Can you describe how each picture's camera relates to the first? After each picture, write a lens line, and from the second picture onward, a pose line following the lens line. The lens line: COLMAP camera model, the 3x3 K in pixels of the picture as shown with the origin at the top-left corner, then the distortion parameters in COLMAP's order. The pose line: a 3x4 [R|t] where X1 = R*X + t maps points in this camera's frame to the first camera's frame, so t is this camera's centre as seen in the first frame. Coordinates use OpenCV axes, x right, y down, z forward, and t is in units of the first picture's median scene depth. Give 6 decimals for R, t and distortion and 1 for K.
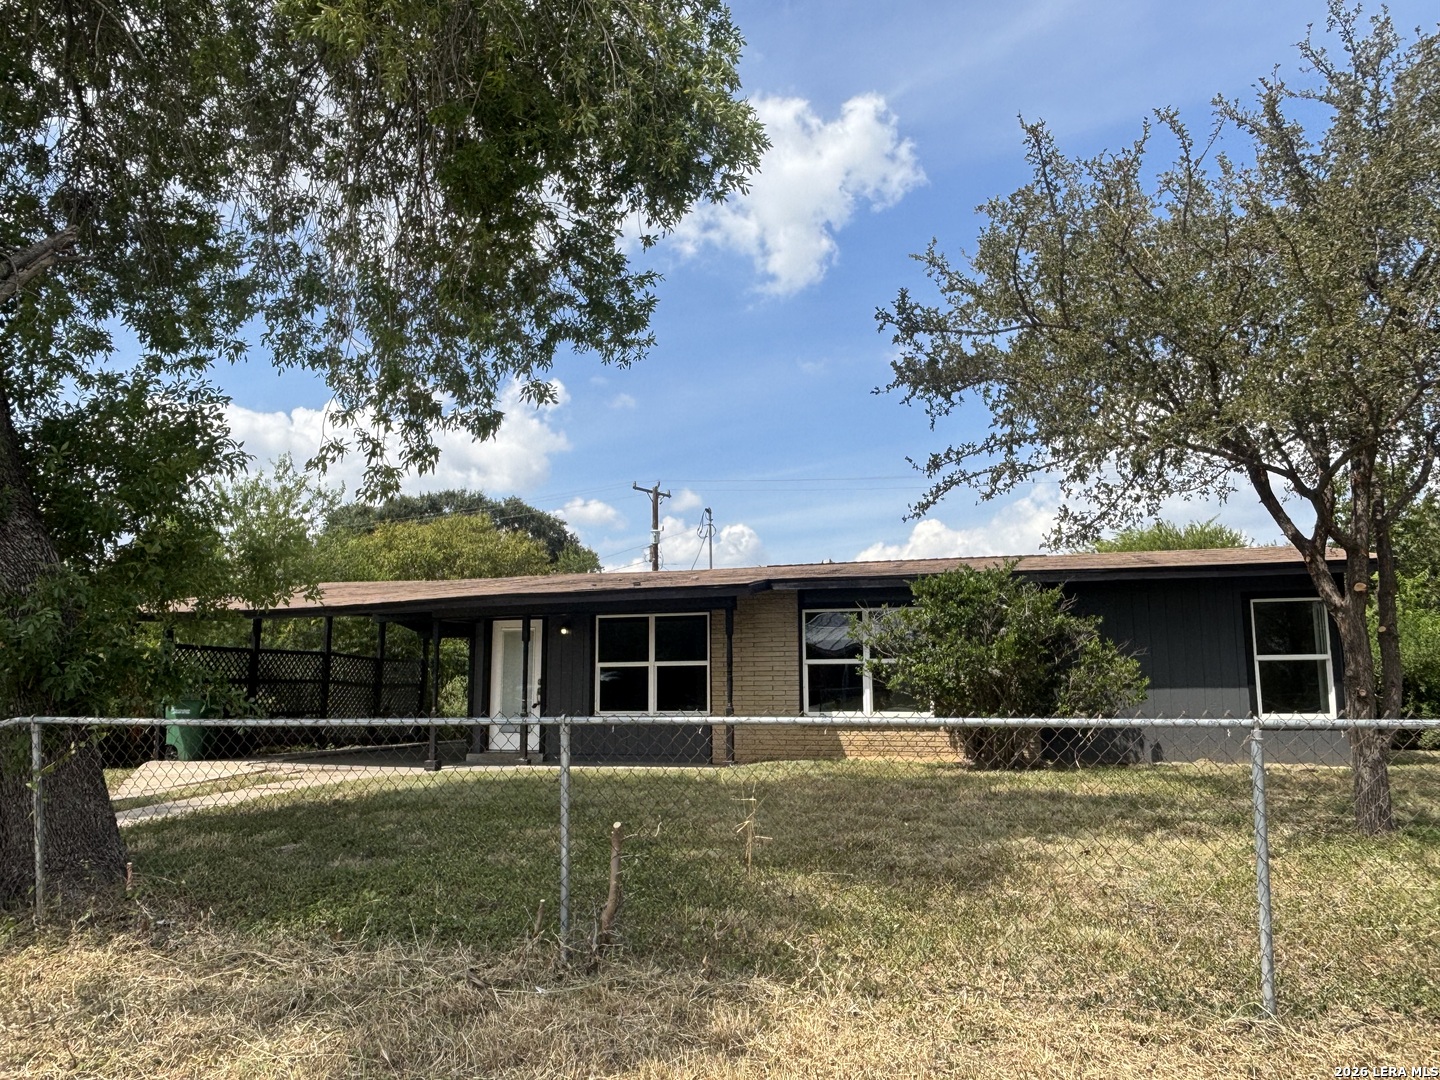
lens RADIAL K [[1068.9, 0, 720.0], [0, 1068.9, 540.0], [0, 0, 1]] dist [-0.050746, -0.000248]
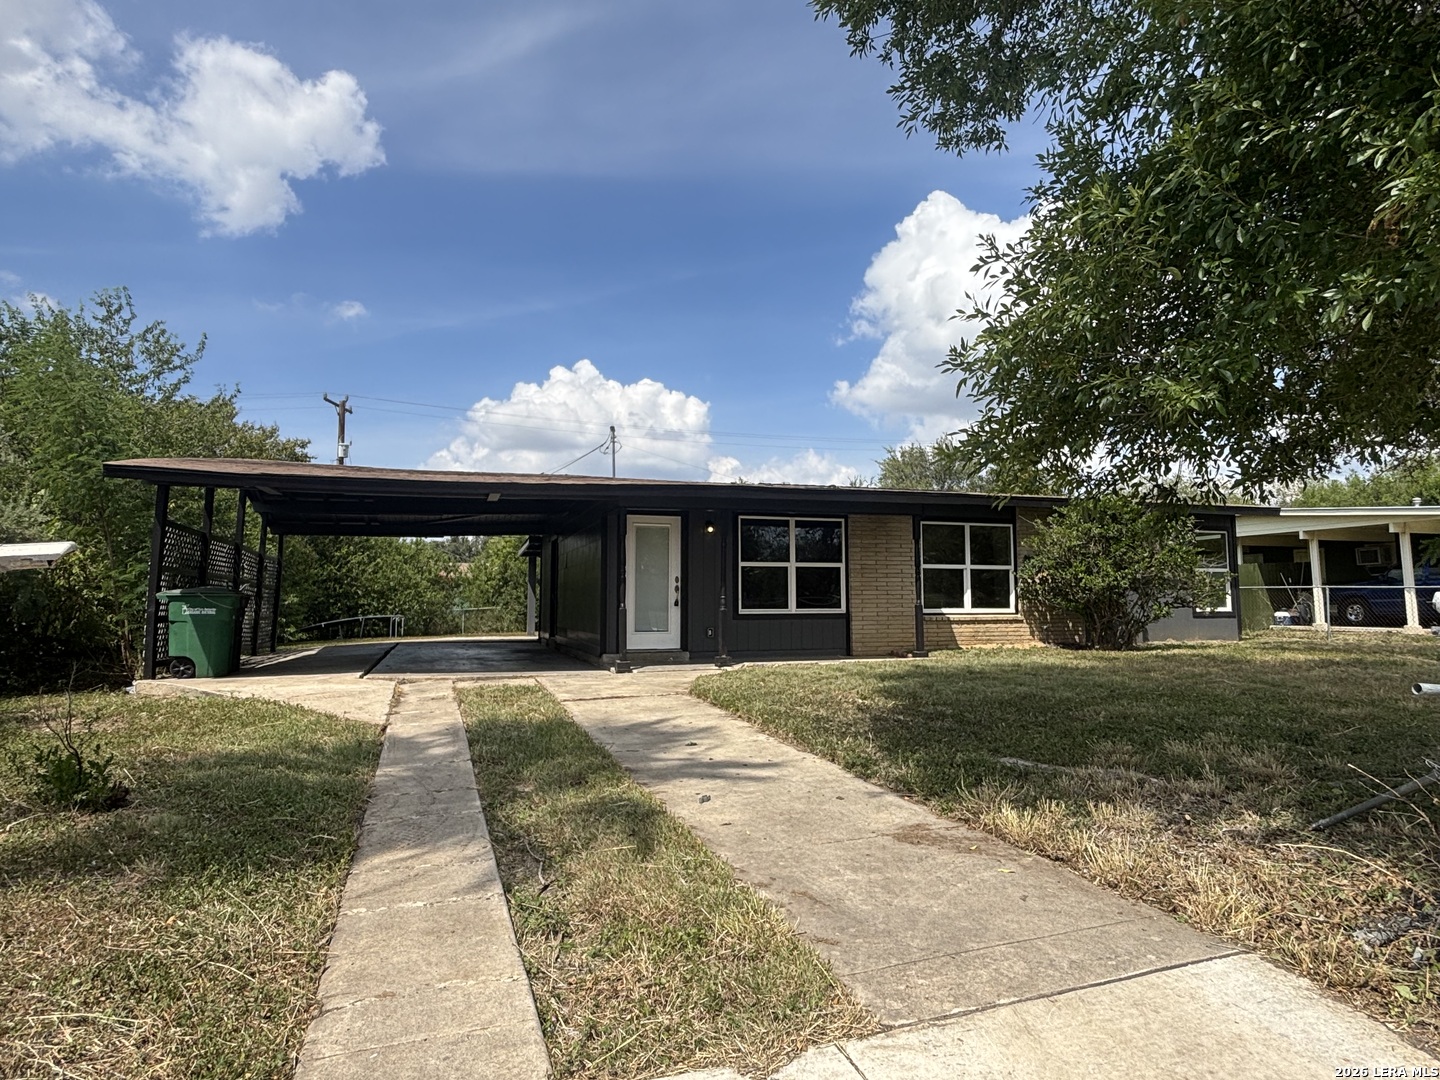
lens RADIAL K [[812.8, 0, 720.0], [0, 812.8, 540.0], [0, 0, 1]] dist [-0.058831, 0.000170]
pose [[0.815057, 0.043534, 0.577743, -0.592420], [-0.095867, 0.993561, 0.060378, 0.049781], [-0.571395, -0.104598, 0.813982, 0.384339]]
